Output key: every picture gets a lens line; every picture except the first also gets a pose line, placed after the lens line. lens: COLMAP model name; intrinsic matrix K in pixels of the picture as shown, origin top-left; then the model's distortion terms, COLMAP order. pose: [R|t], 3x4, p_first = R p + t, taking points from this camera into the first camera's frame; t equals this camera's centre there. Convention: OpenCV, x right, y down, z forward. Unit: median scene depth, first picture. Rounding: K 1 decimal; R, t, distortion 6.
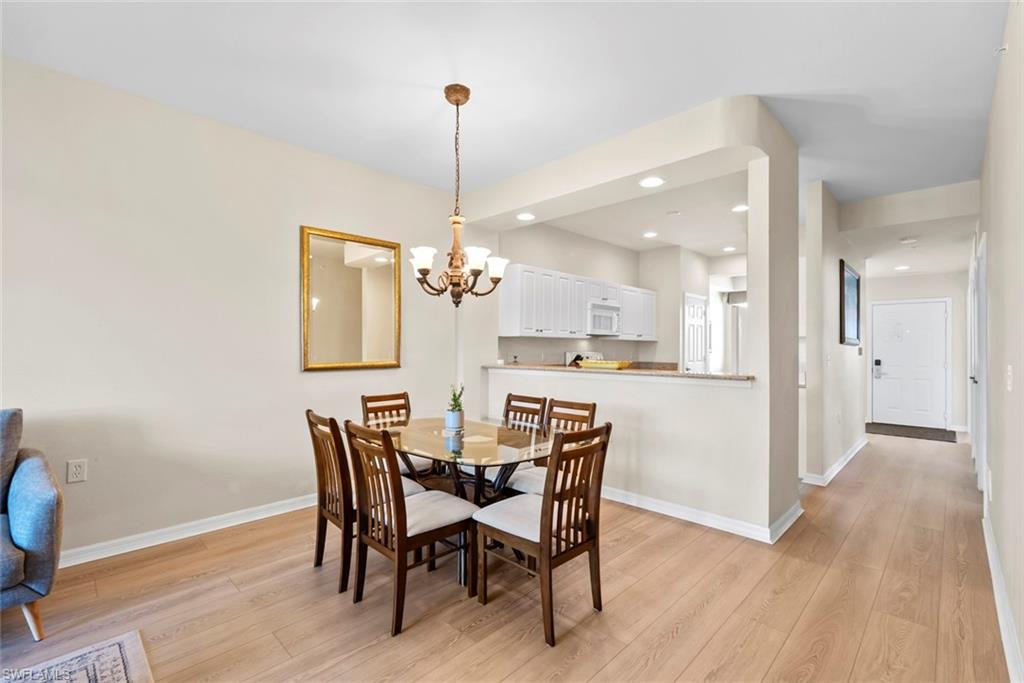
lens RADIAL K [[453.7, 0, 512.8], [0, 453.7, 344.6], [0, 0, 1]] dist [0.001232, 0.000353]
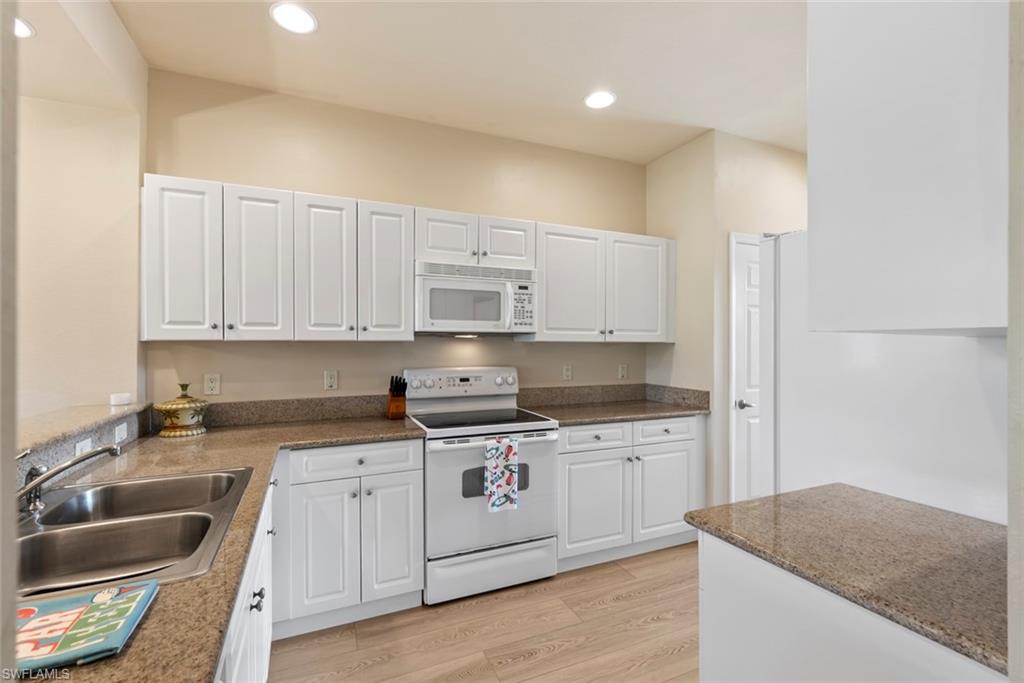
lens RADIAL K [[453.7, 0, 512.8], [0, 453.7, 344.6], [0, 0, 1]] dist [0.001232, 0.000353]
pose [[0.929473, -0.006217, -0.368839, 0.379011], [0.008406, 0.999955, 0.004329, -0.010226], [0.368795, -0.007125, 0.929483, 0.557924]]
